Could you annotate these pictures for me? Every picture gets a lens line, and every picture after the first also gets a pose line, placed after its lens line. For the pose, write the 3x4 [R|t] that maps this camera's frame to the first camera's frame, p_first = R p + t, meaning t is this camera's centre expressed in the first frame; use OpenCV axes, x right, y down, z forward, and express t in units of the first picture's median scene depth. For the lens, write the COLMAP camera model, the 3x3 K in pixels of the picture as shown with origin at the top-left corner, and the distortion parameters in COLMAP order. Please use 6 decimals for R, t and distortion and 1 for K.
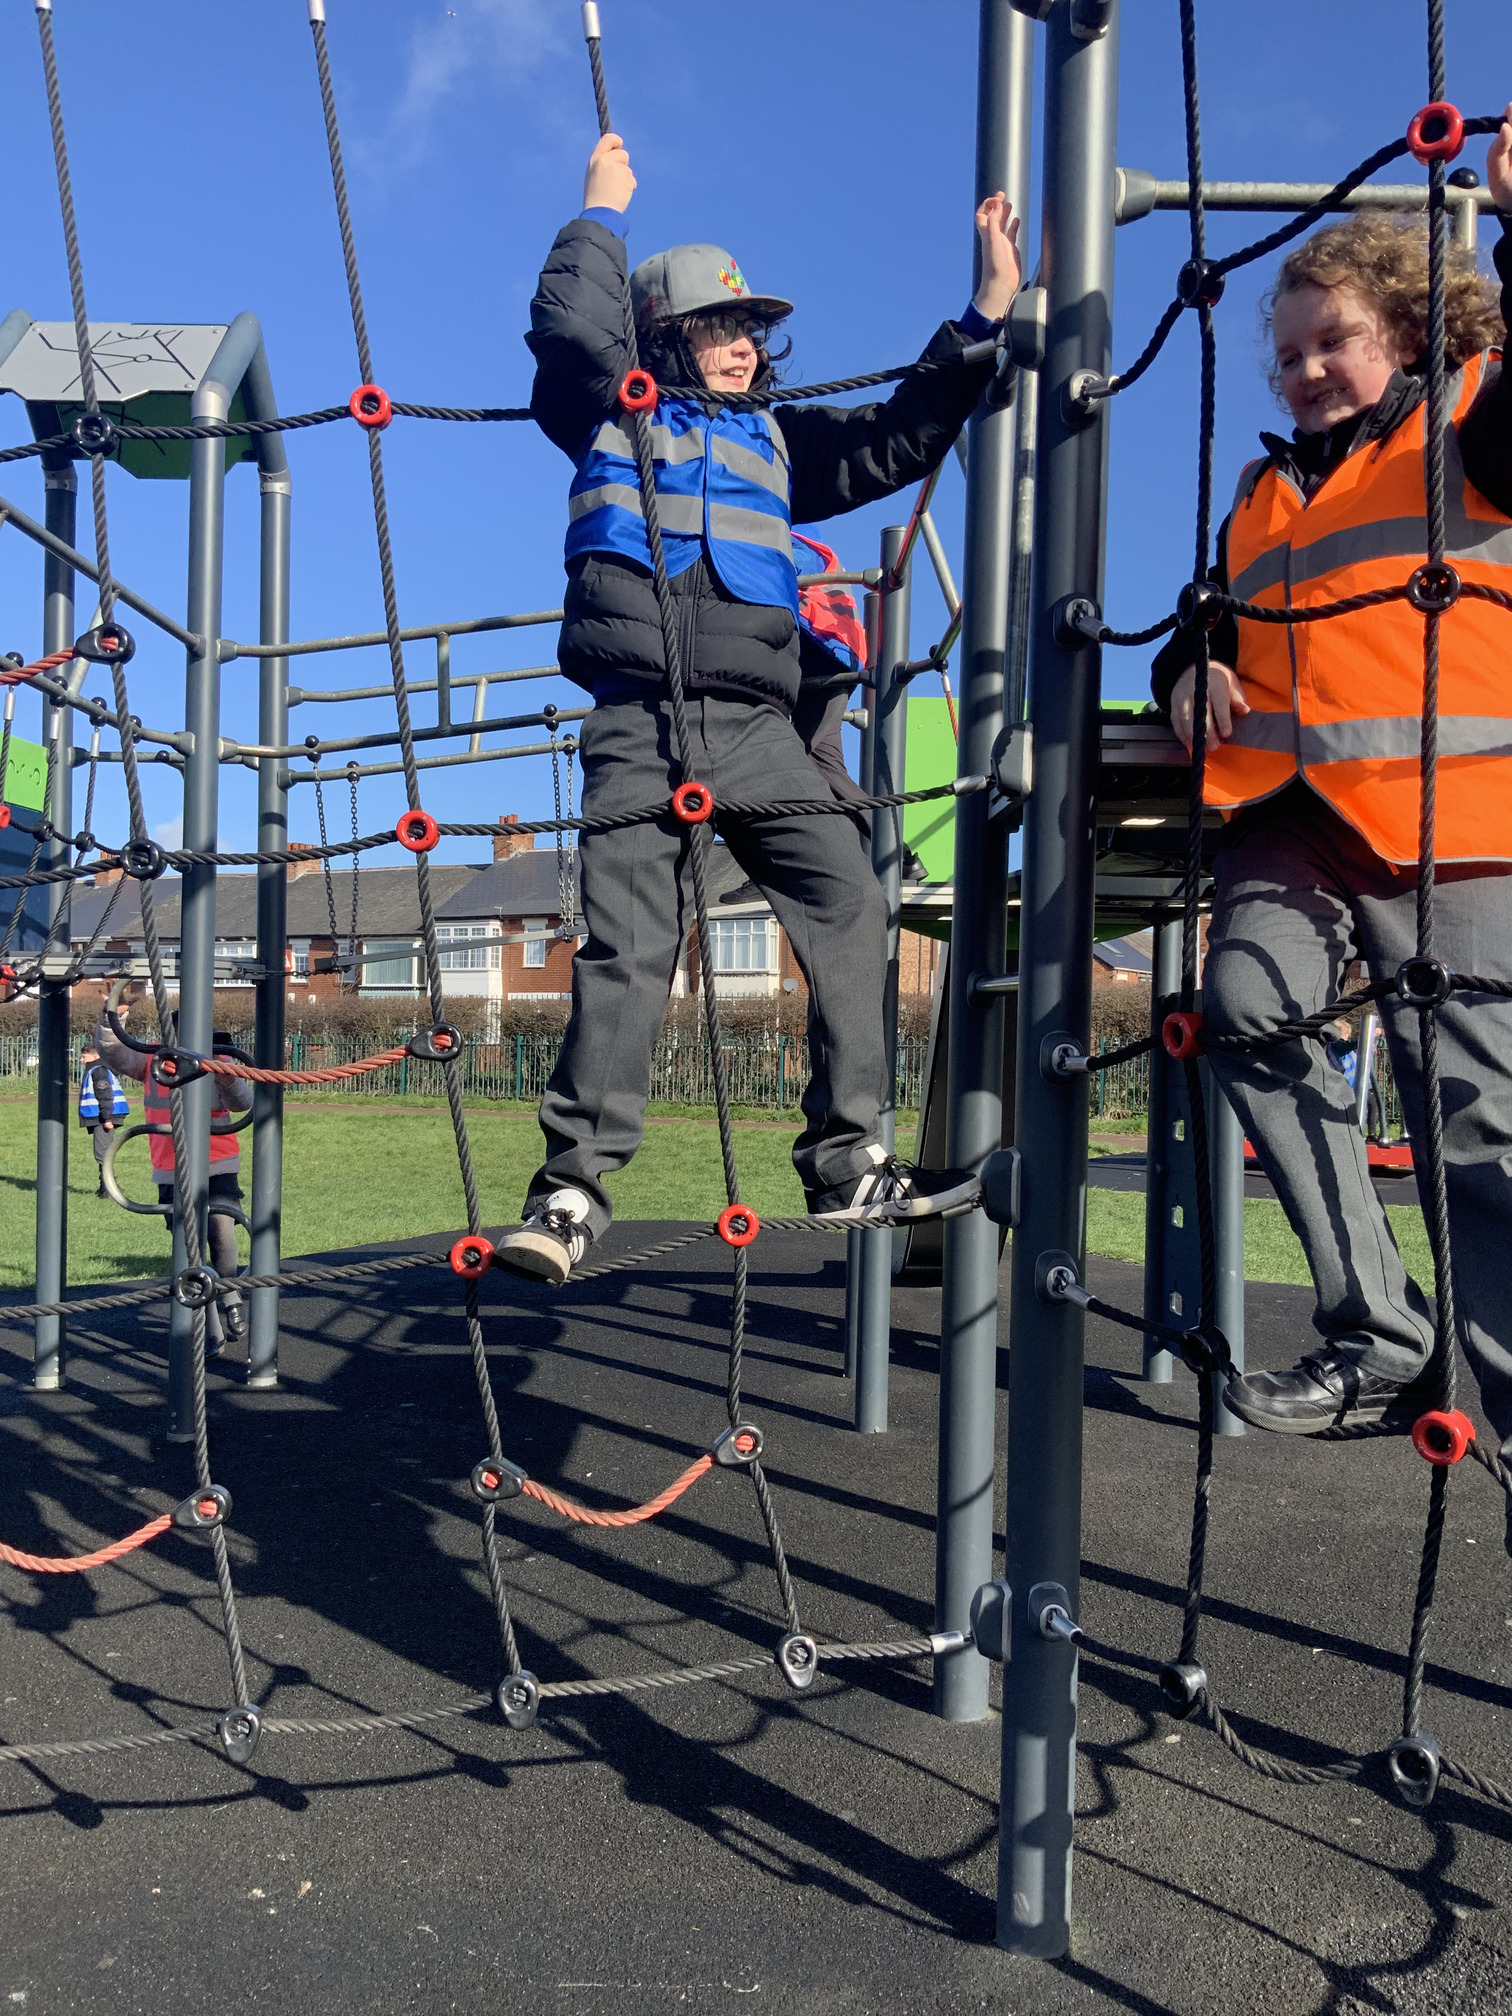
lens RADIAL K [[1705.7, 0, 749.8], [0, 1705.7, 995.9], [0, 0, 1]] dist [0.084450, -0.128834]
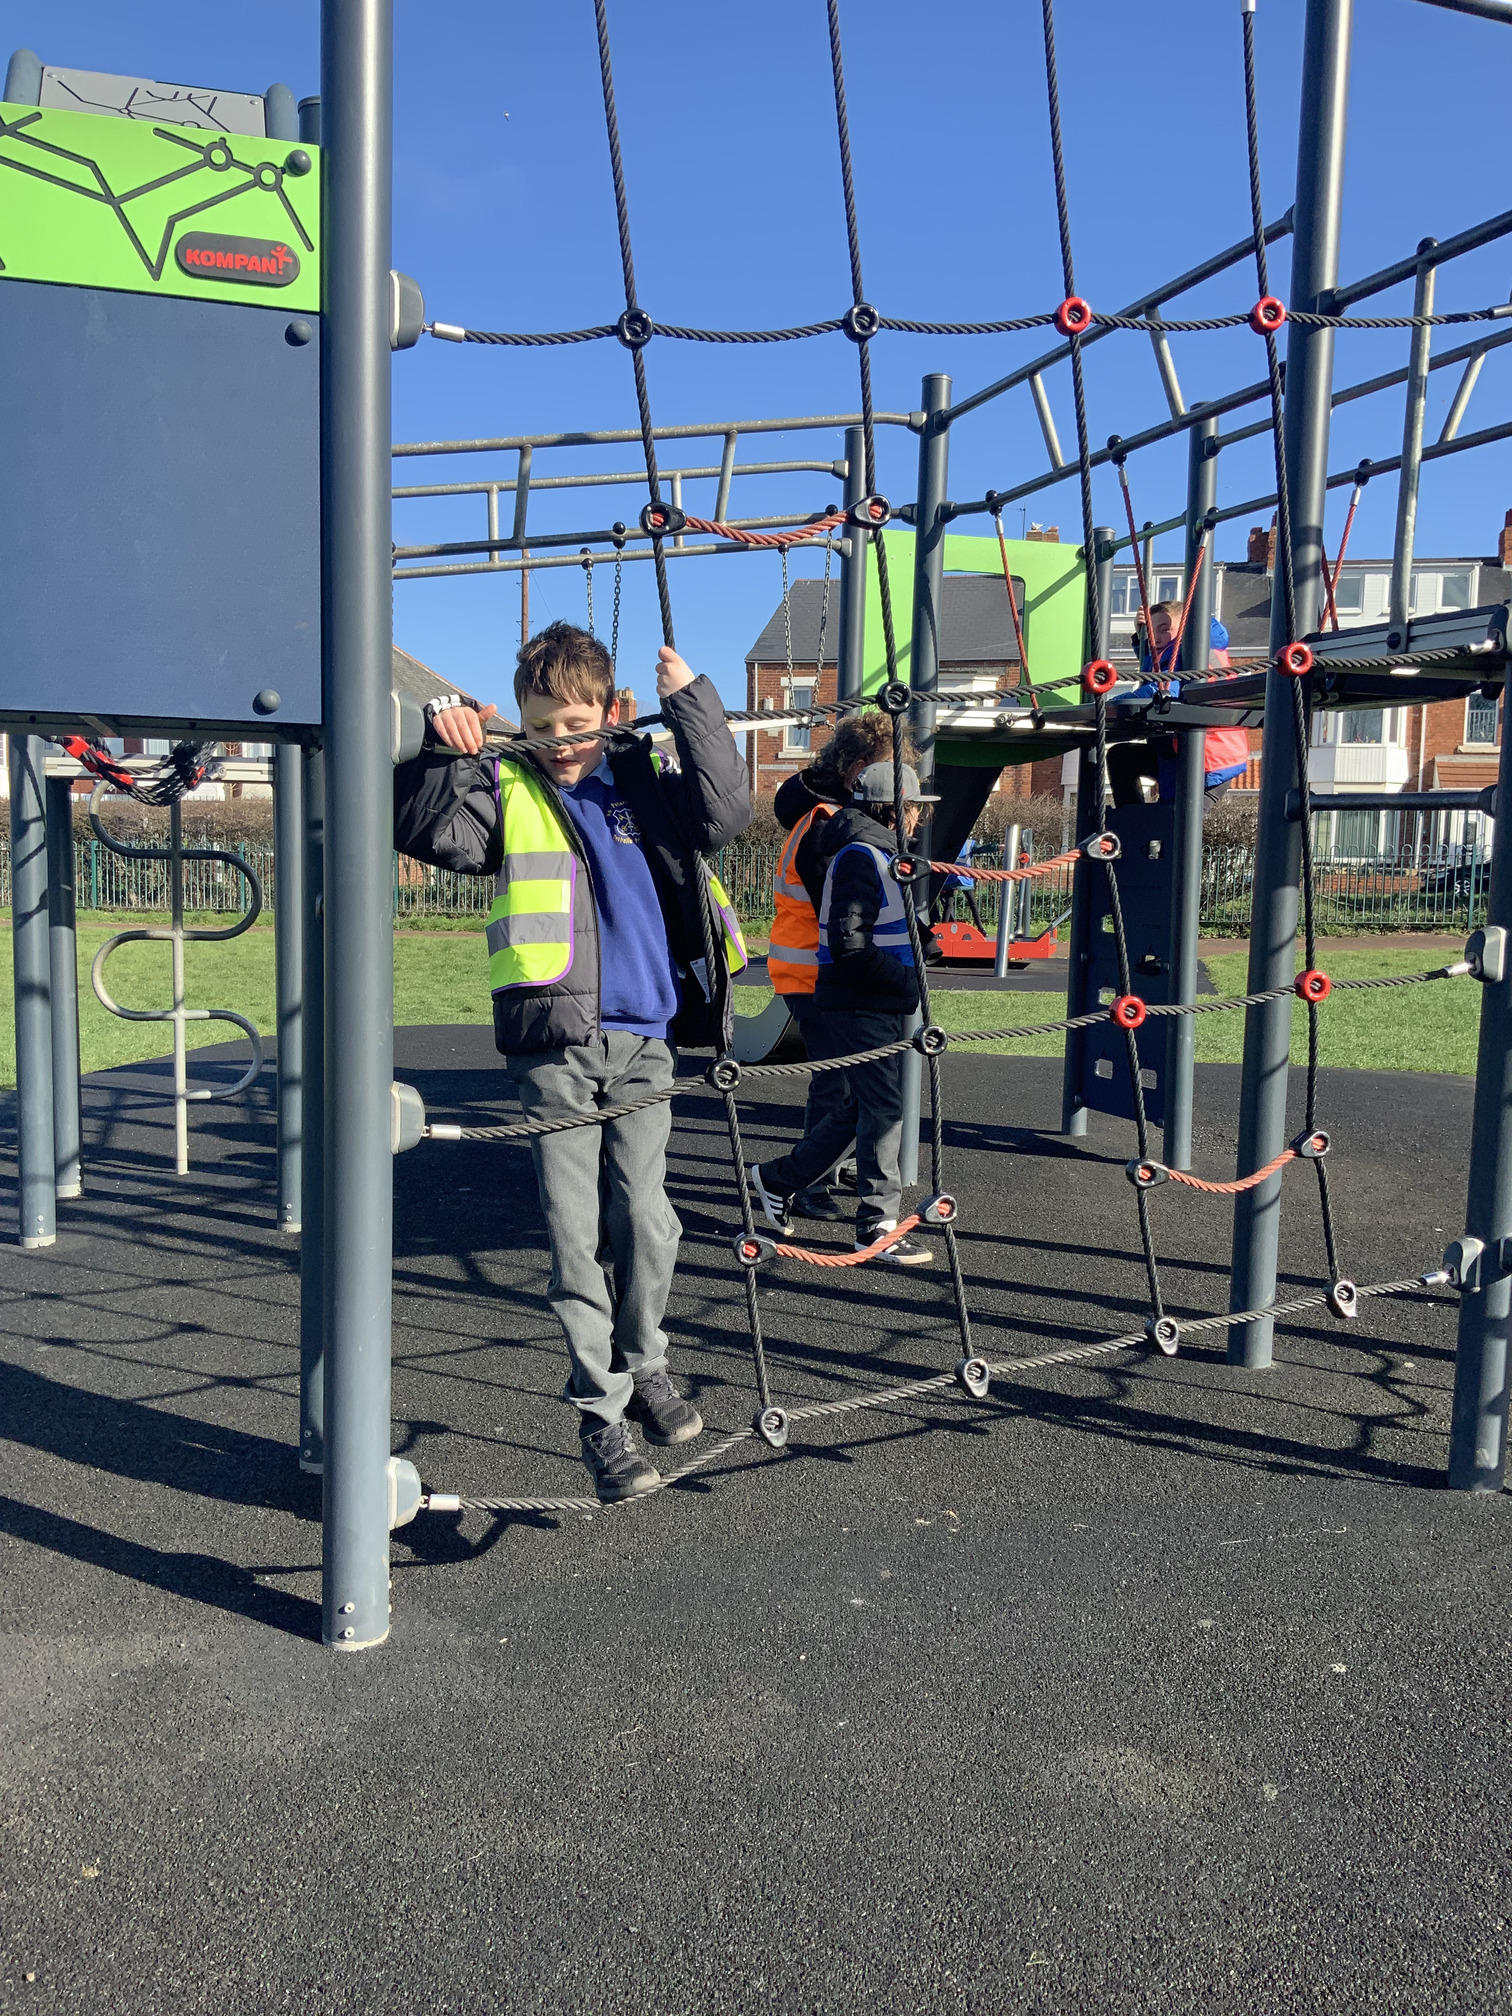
lens RADIAL K [[1705.7, 0, 777.9], [0, 1705.7, 1007.2], [0, 0, 1]] dist [0.084450, -0.128834]
pose [[0.956013, -0.027508, 0.292032, -0.647089], [-0.007751, 0.992876, 0.118900, -0.003954], [-0.293222, -0.115934, 0.948989, -0.106100]]
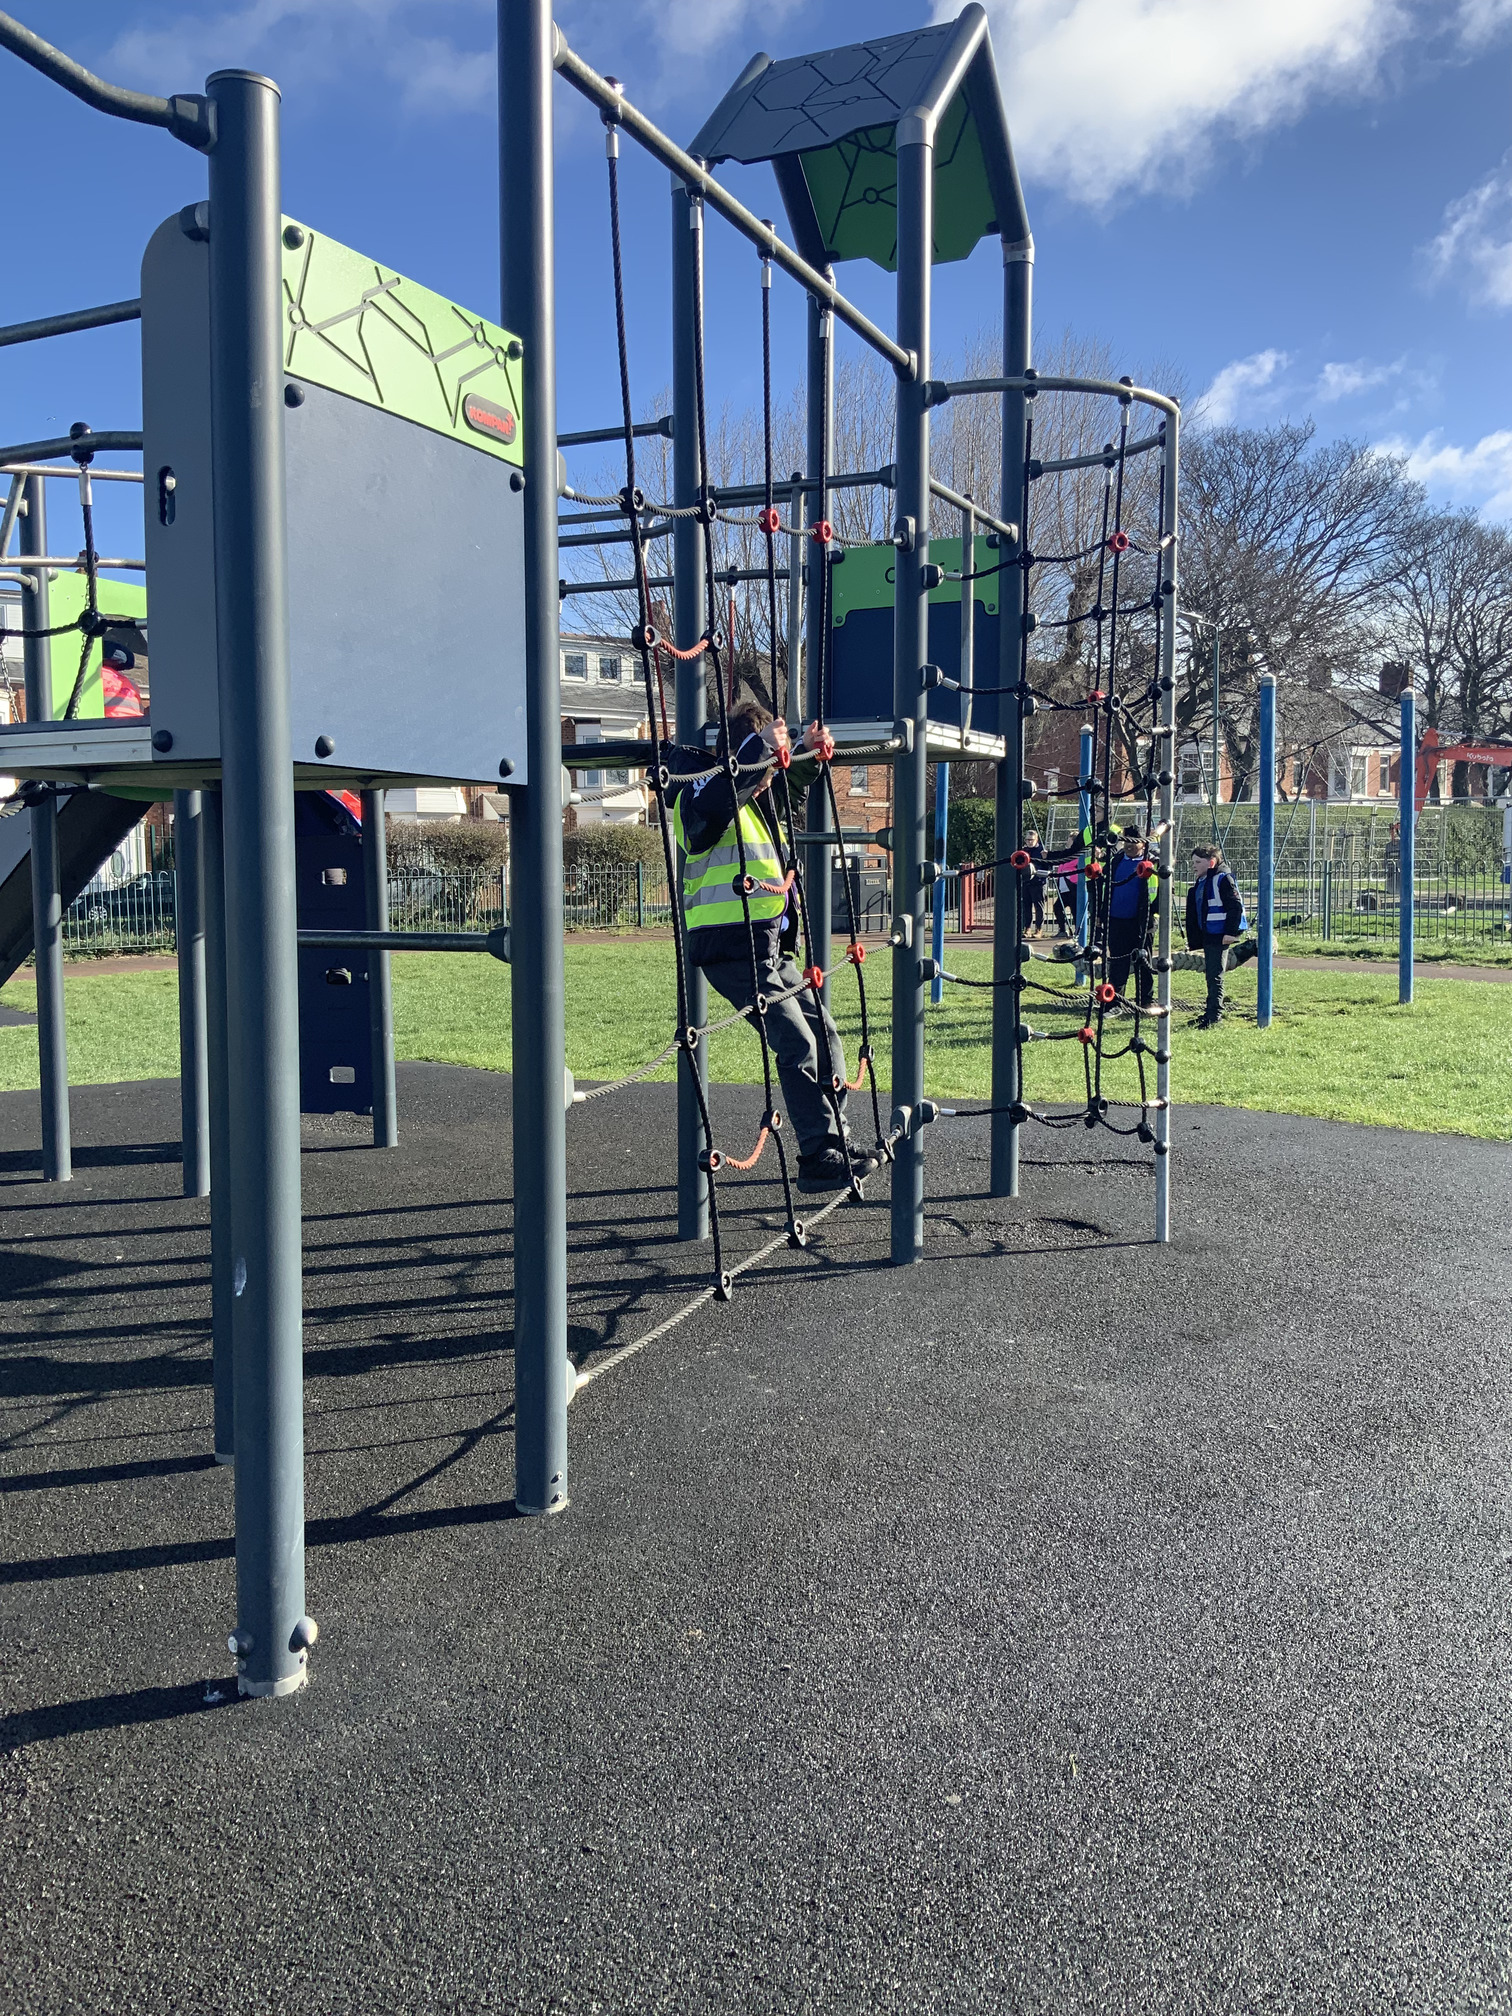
lens RADIAL K [[1705.7, 0, 753.0], [0, 1705.7, 1021.9], [0, 0, 1]] dist [0.084450, -0.128834]
pose [[0.430970, -0.099898, 0.896820, -1.898778], [0.003397, 0.994026, 0.109094, -0.009275], [-0.902360, -0.043970, 0.428734, 0.299388]]
